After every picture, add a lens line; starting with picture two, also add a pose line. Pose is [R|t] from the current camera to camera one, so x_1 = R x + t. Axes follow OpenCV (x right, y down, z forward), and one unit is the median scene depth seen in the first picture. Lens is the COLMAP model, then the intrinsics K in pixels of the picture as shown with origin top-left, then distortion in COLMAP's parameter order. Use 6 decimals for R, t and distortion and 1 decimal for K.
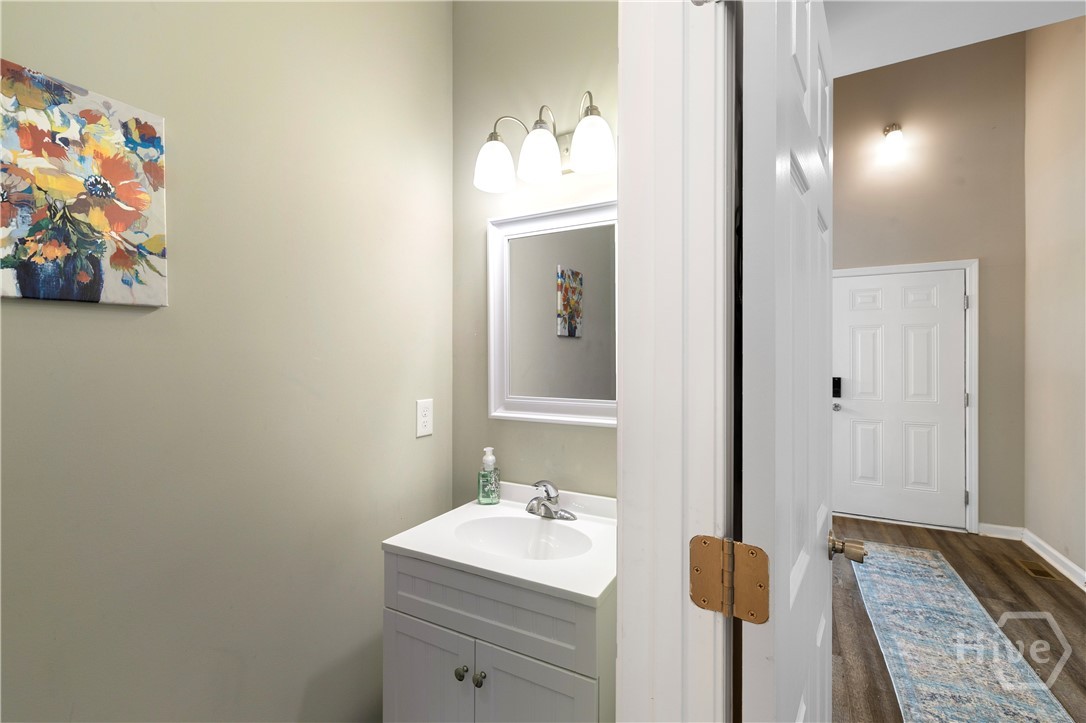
lens RADIAL K [[464.7, 0, 543.0], [0, 464.7, 361.5], [0, 0, 1]] dist [-0.000779, 0.000014]
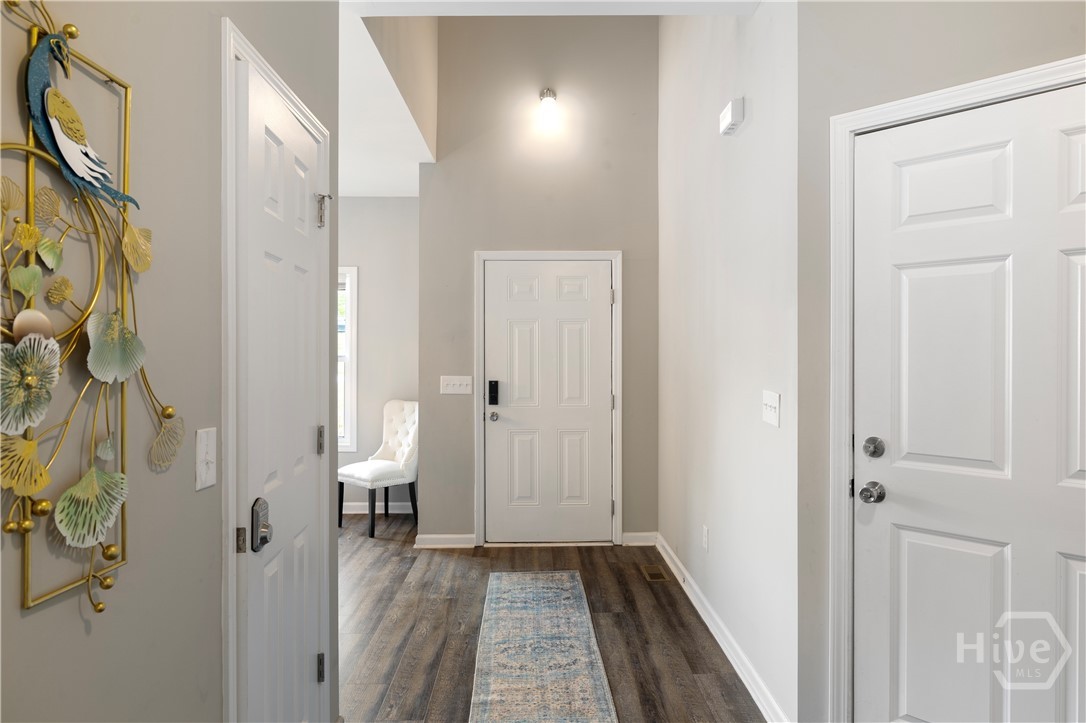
lens RADIAL K [[651.7, 0, 543.0], [0, 651.7, 361.5], [0, 0, 1]] dist [0.000698, 0.000042]
pose [[0.873556, -0.007708, 0.486662, 0.175129], [0.007980, 0.999967, 0.001515, -0.001433], [-0.486657, 0.002560, 0.873589, -0.077165]]
